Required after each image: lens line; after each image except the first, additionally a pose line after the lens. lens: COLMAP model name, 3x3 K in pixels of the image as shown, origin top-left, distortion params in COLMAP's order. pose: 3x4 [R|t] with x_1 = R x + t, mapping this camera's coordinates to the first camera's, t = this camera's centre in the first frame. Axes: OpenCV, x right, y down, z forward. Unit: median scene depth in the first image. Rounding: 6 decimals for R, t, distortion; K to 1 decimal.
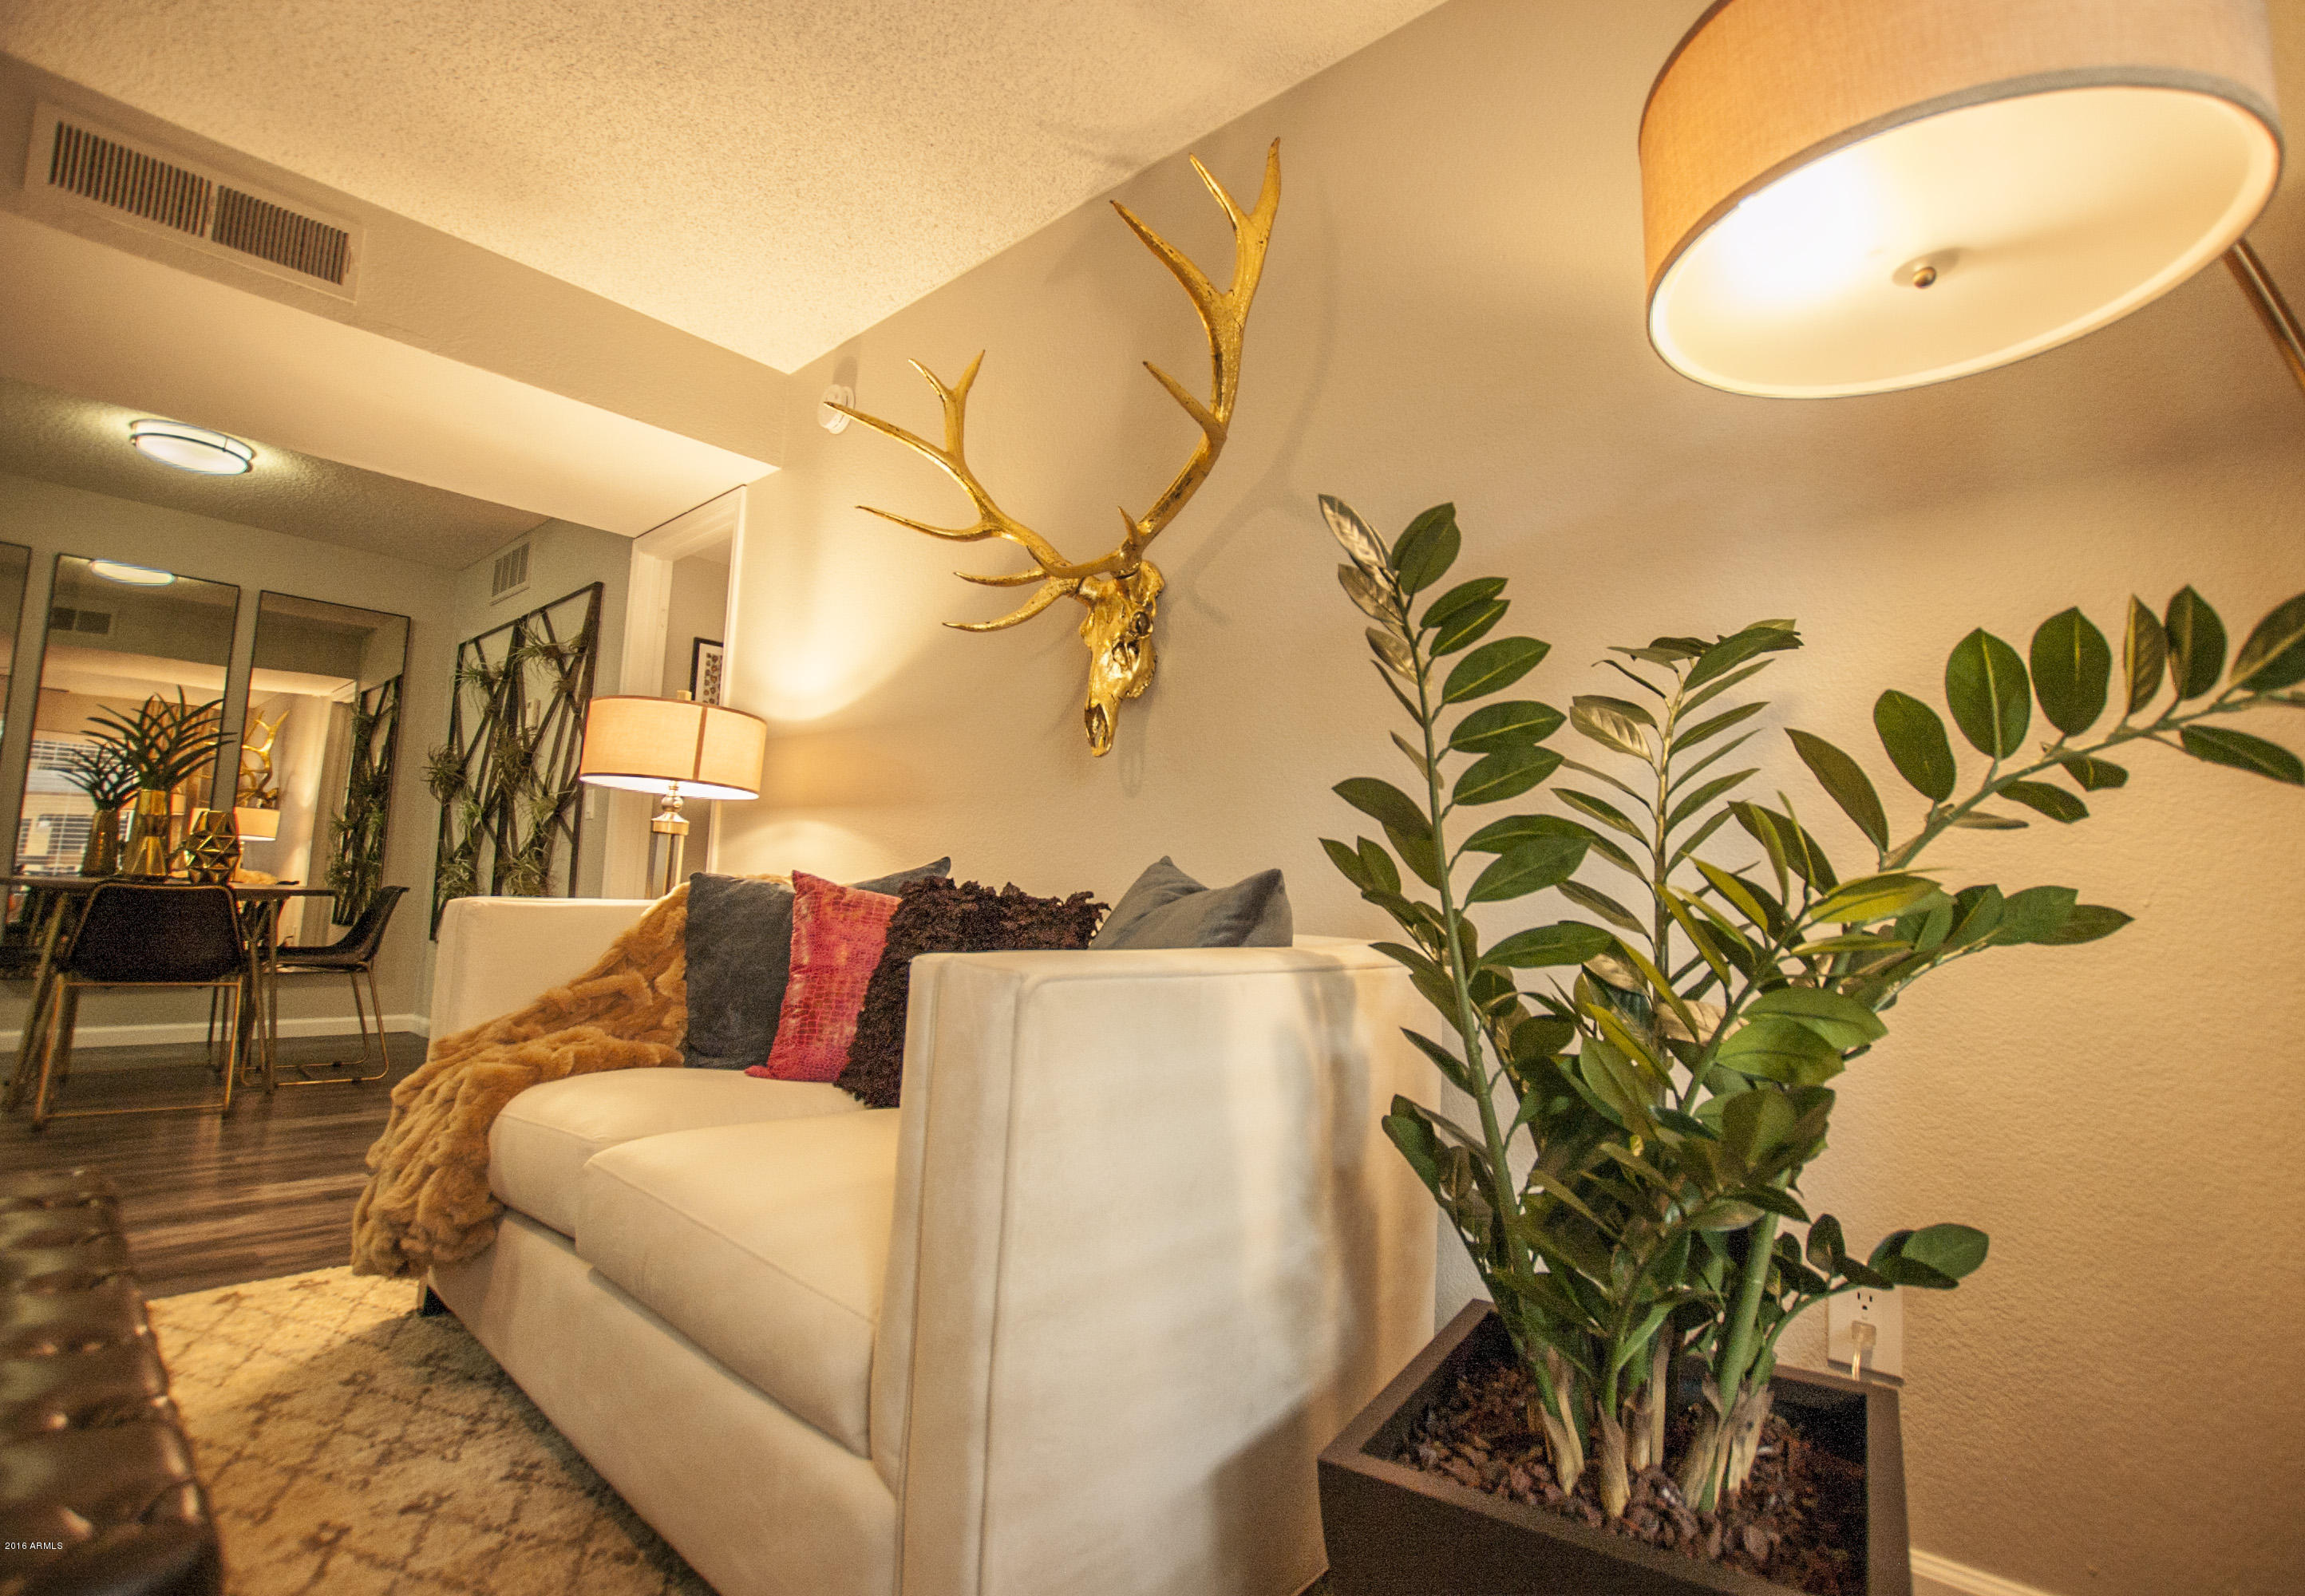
lens RADIAL K [[1056.5, 0, 1193.1], [0, 1056.5, 795.0], [0, 0, 1]] dist [-0.027366, -0.000033]
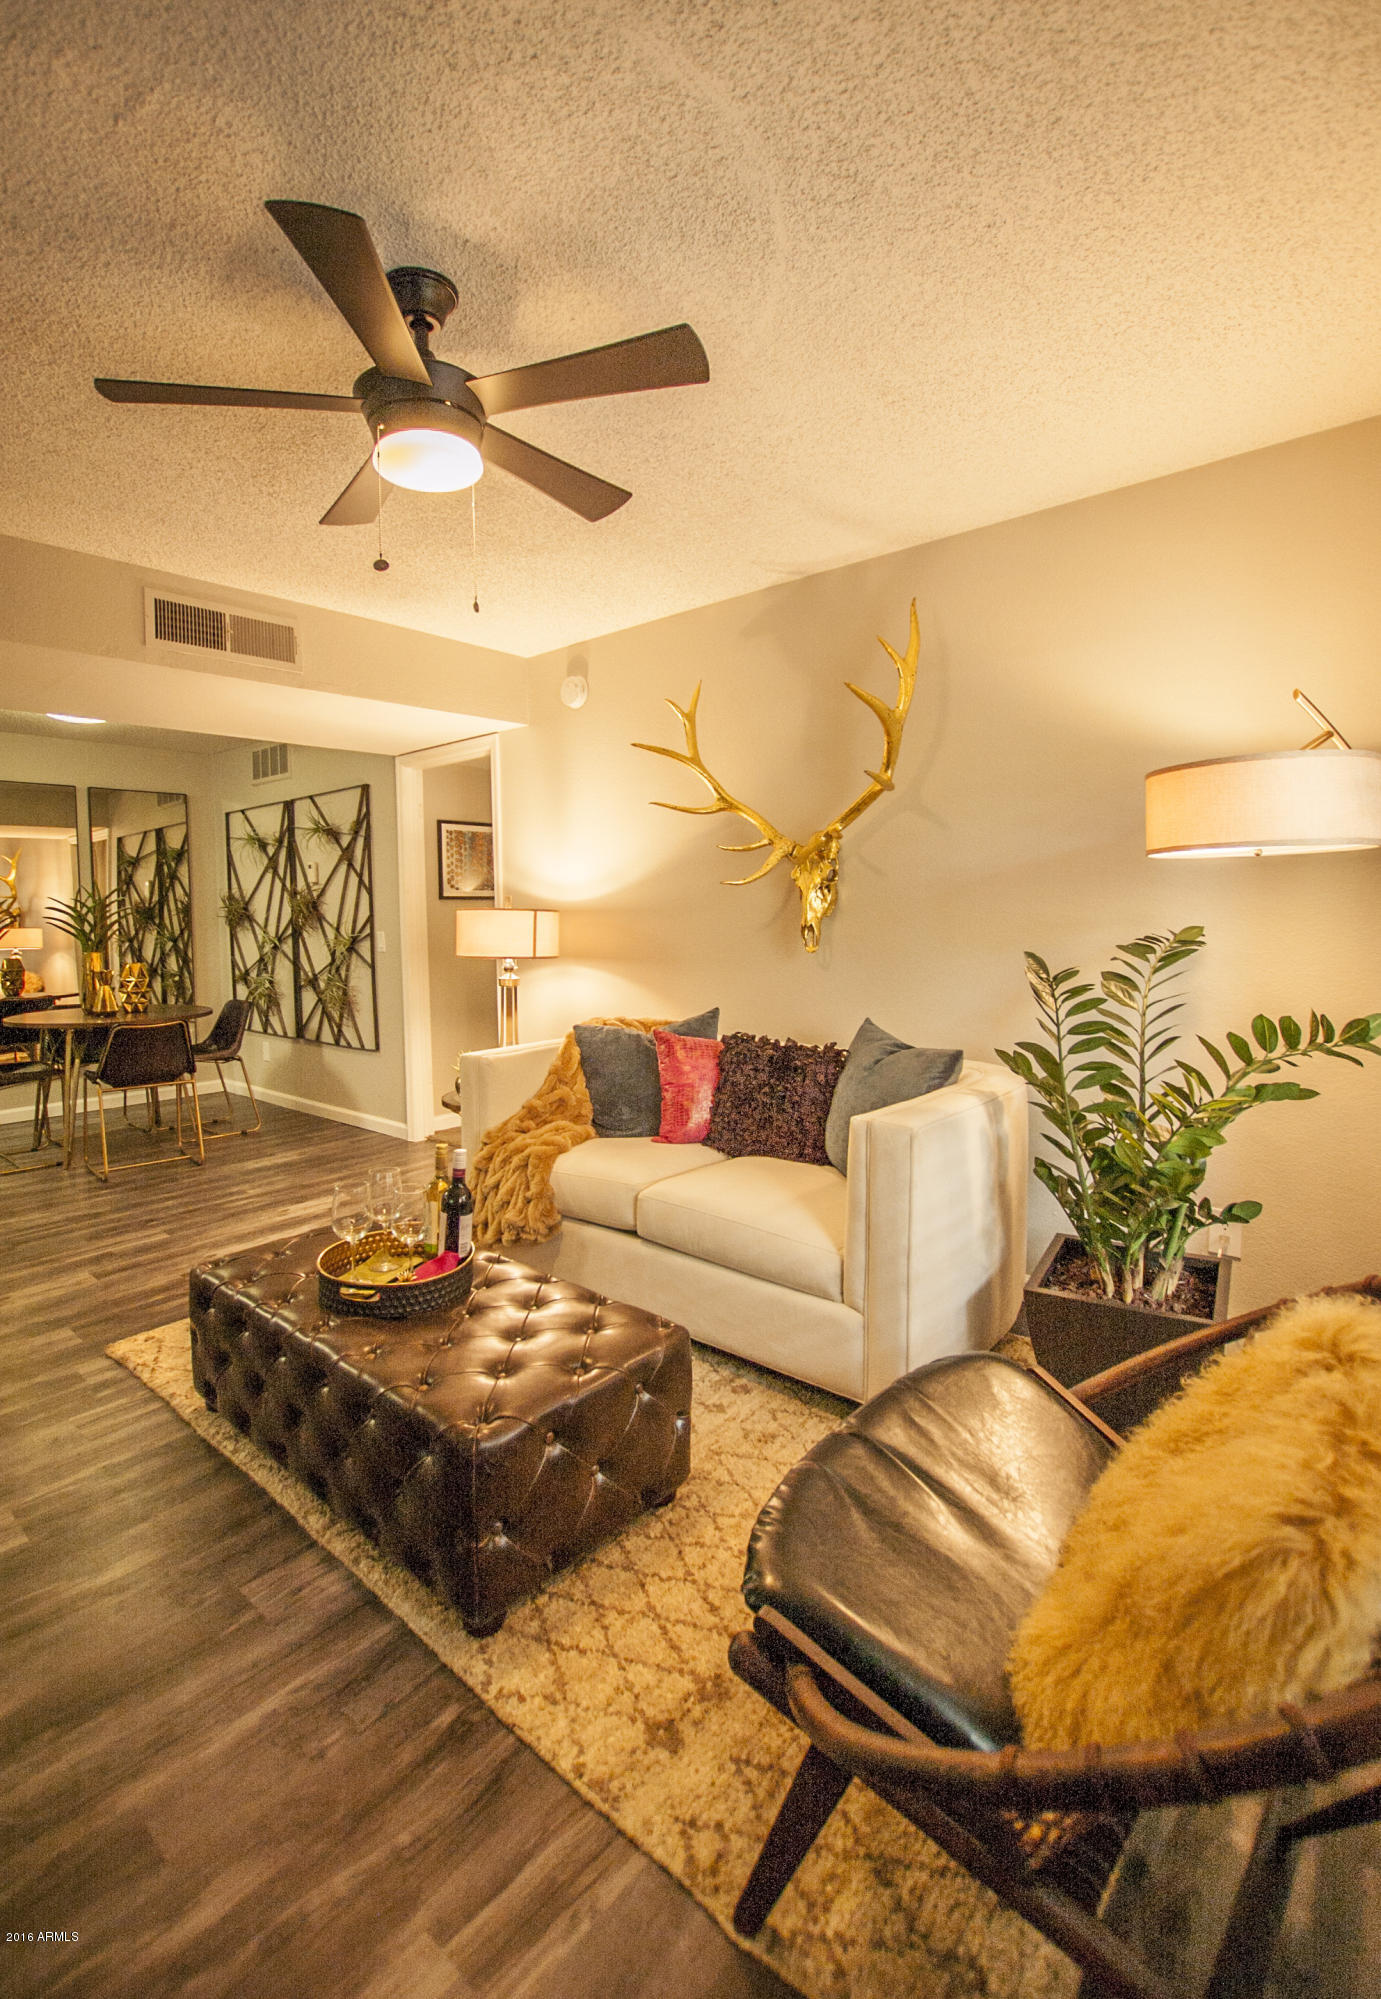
lens RADIAL K [[916.3, 0, 676.7], [0, 916.3, 960.8], [0, 0, 1]] dist [-0.027366, -0.000033]
pose [[0.998632, -0.050599, -0.013162, -0.548288], [0.051995, 0.987524, 0.148636, -0.489956], [0.005477, -0.149117, 0.988804, -0.970905]]
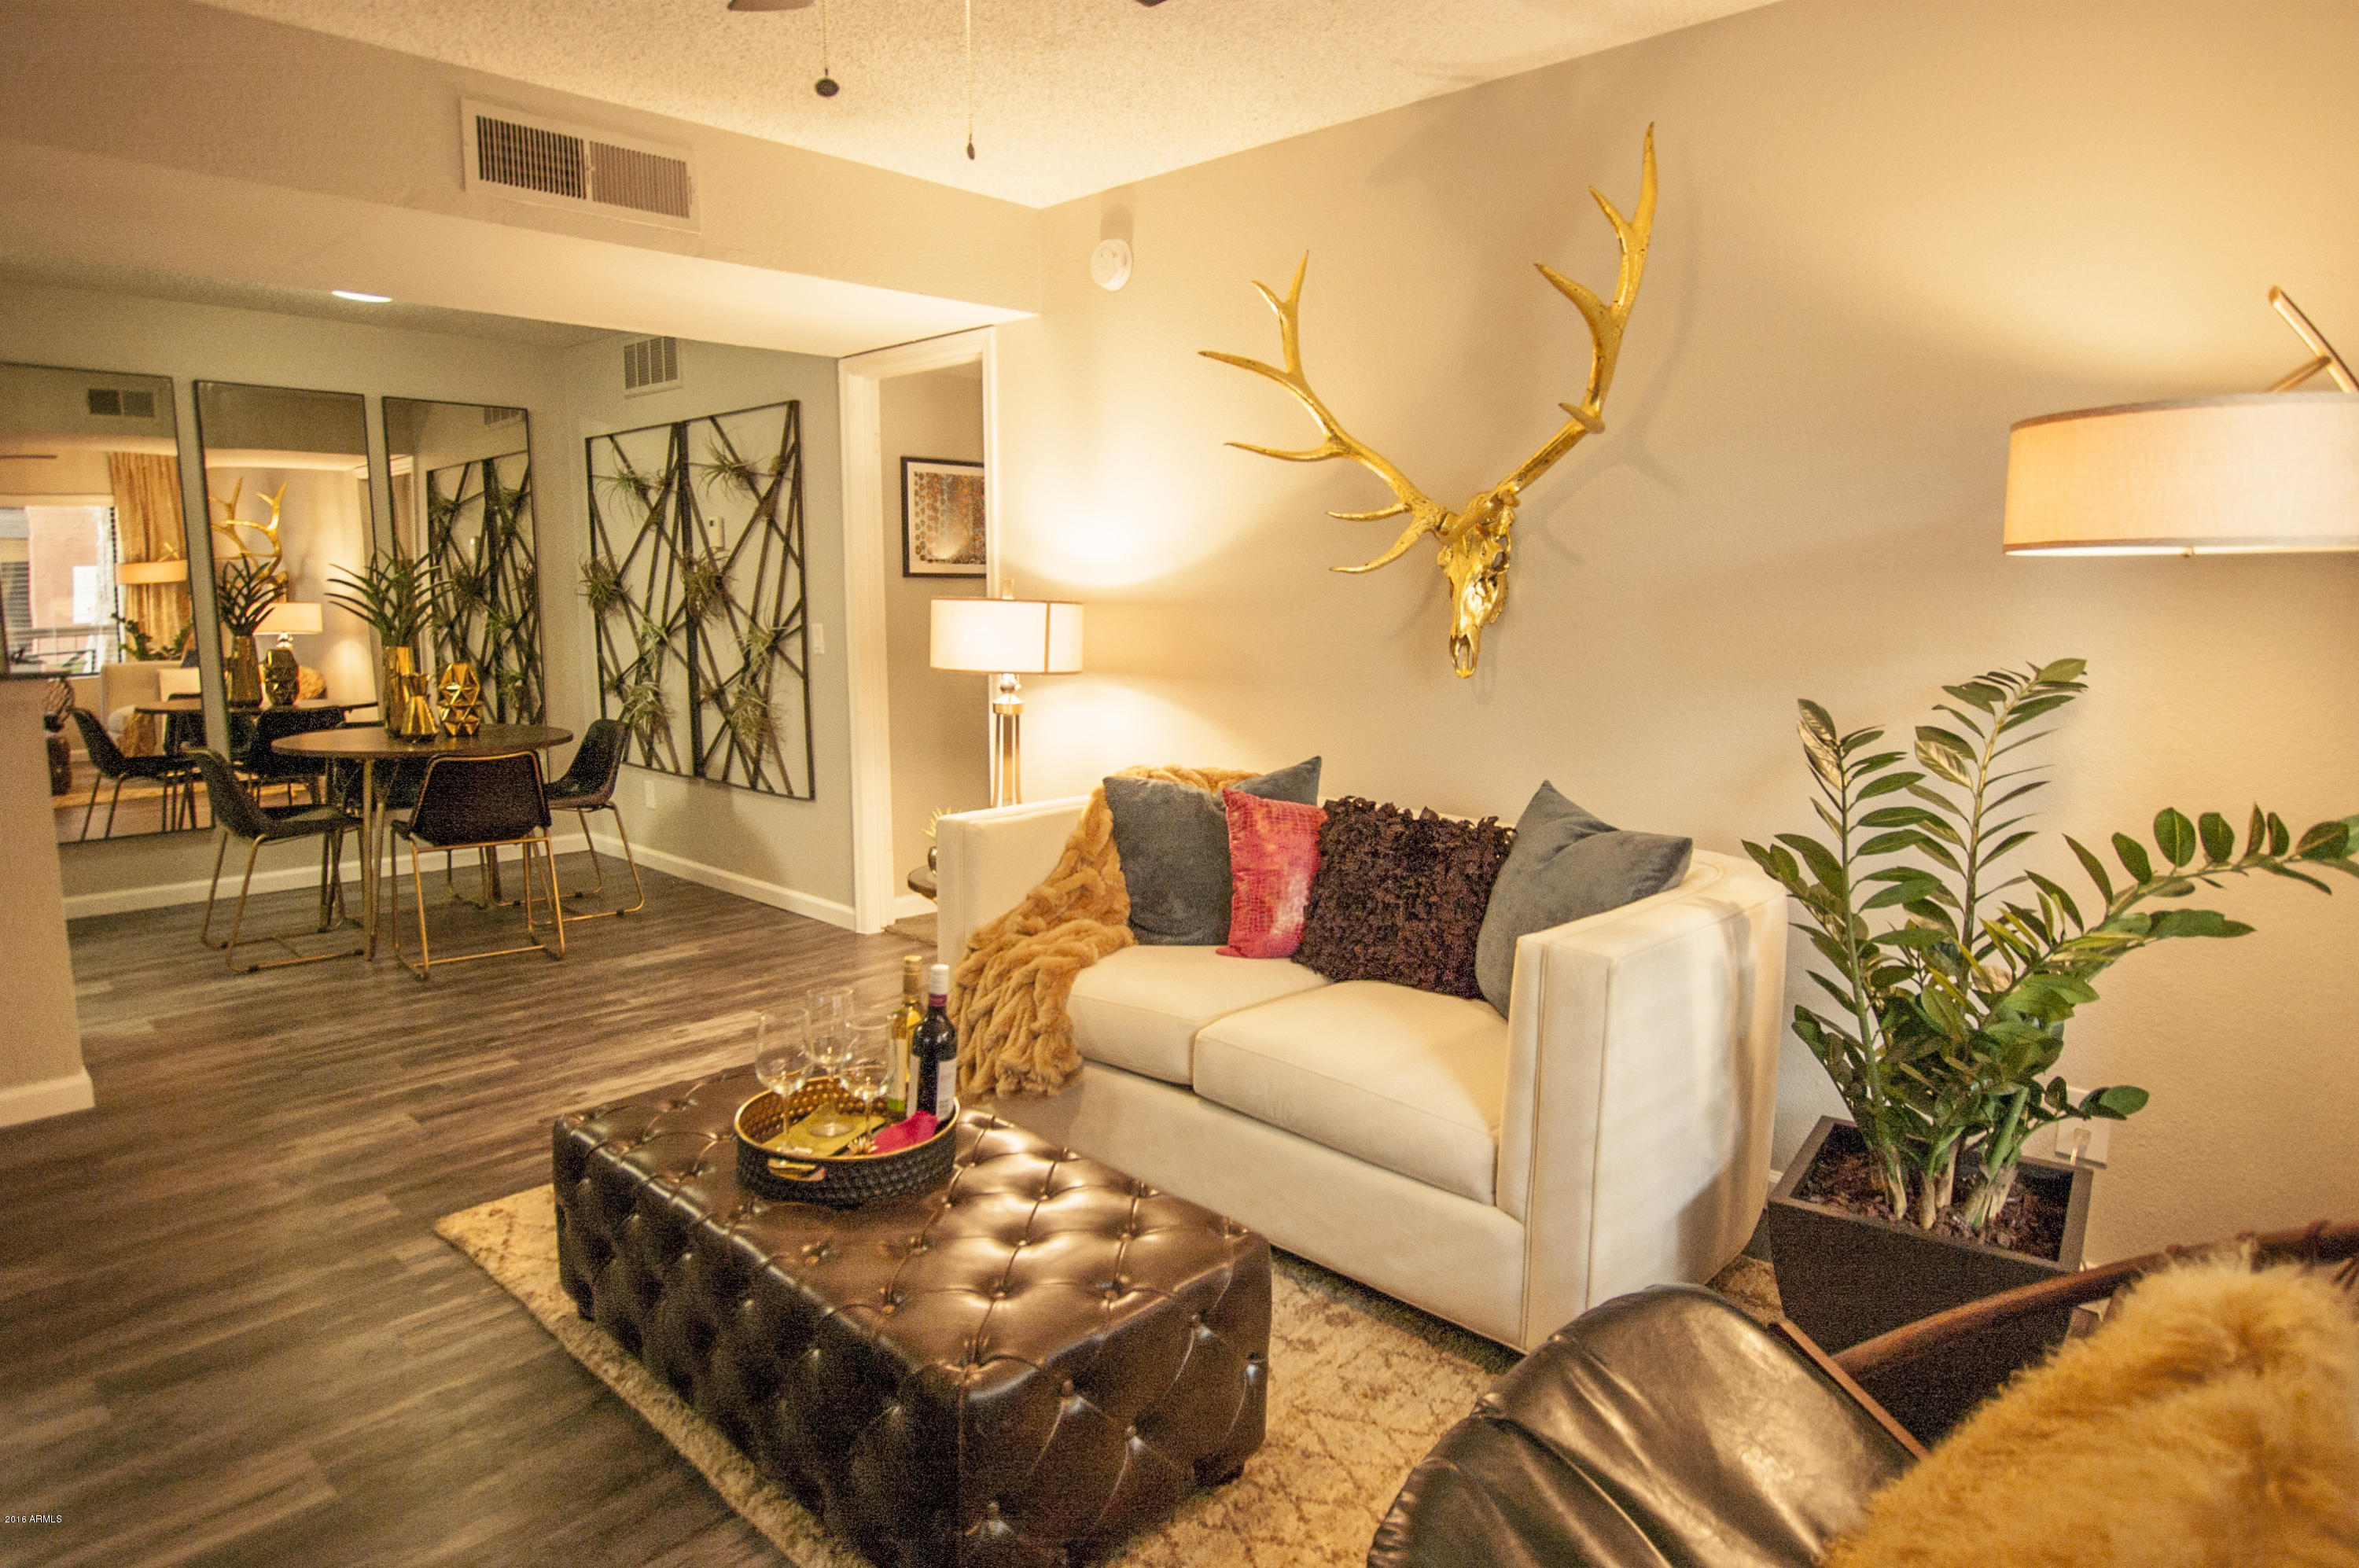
lens RADIAL K [[1371.2, 0, 1179.5], [0, 1371.2, 784.0], [0, 0, 1]] dist [-0.012759, 0.004186]
pose [[0.997445, -0.023842, -0.067348, -0.564786], [0.038976, 0.971629, 0.233278, -0.538482], [0.059876, -0.235307, 0.970075, -0.965567]]
